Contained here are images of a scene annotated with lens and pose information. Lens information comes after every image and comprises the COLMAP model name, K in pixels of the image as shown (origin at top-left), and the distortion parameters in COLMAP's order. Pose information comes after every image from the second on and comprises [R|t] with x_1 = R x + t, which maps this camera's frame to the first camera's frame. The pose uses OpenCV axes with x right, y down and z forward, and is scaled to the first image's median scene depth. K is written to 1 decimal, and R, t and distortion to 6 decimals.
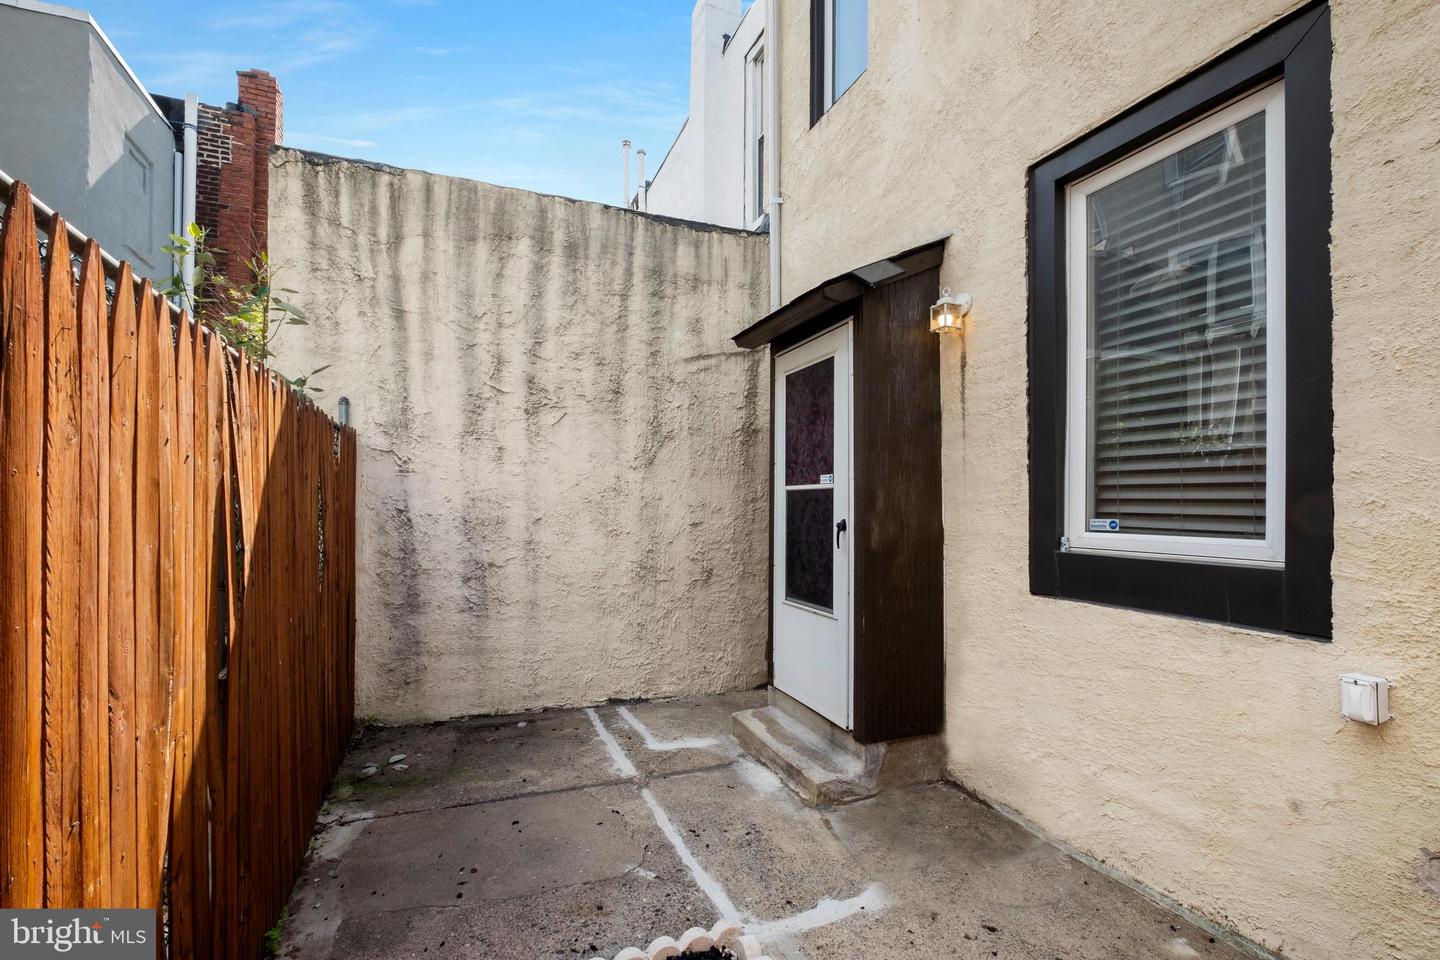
lens RADIAL K [[643.0, 0, 719.0], [0, 643.0, 509.3], [0, 0, 1]] dist [0.000493, -0.000046]
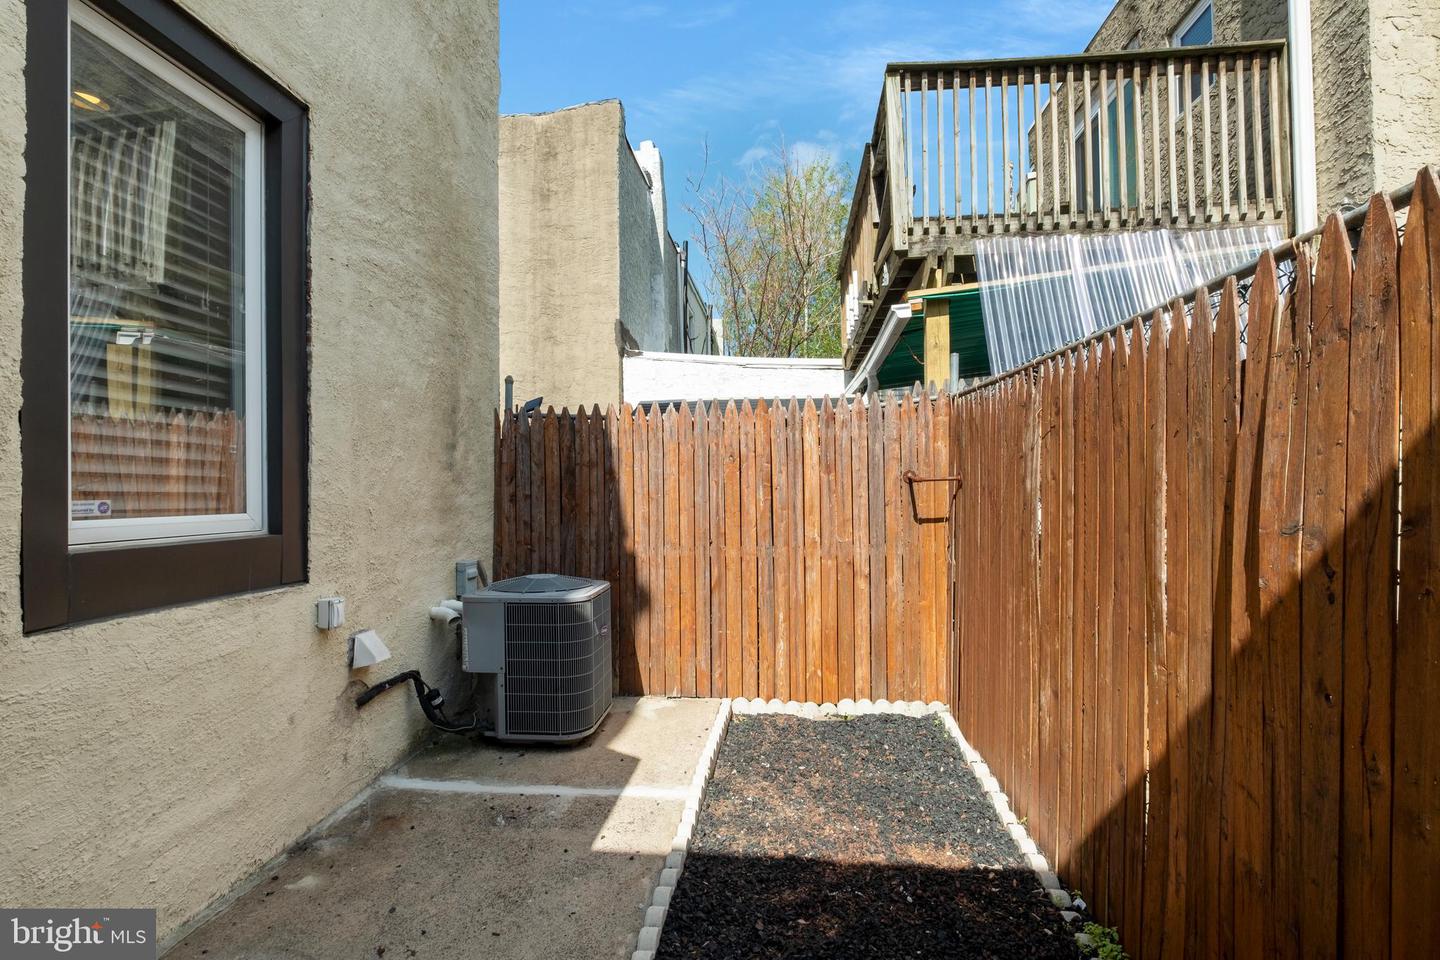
lens RADIAL K [[717.9, 0, 720.0], [0, 717.9, 480.0], [0, 0, 1]] dist [-0.000118, -0.000029]
pose [[-0.879300, 0.008627, 0.476190, -0.476456], [0.006060, 0.999958, -0.006926, 0.002902], [-0.476229, -0.003204, -0.879315, 1.669647]]
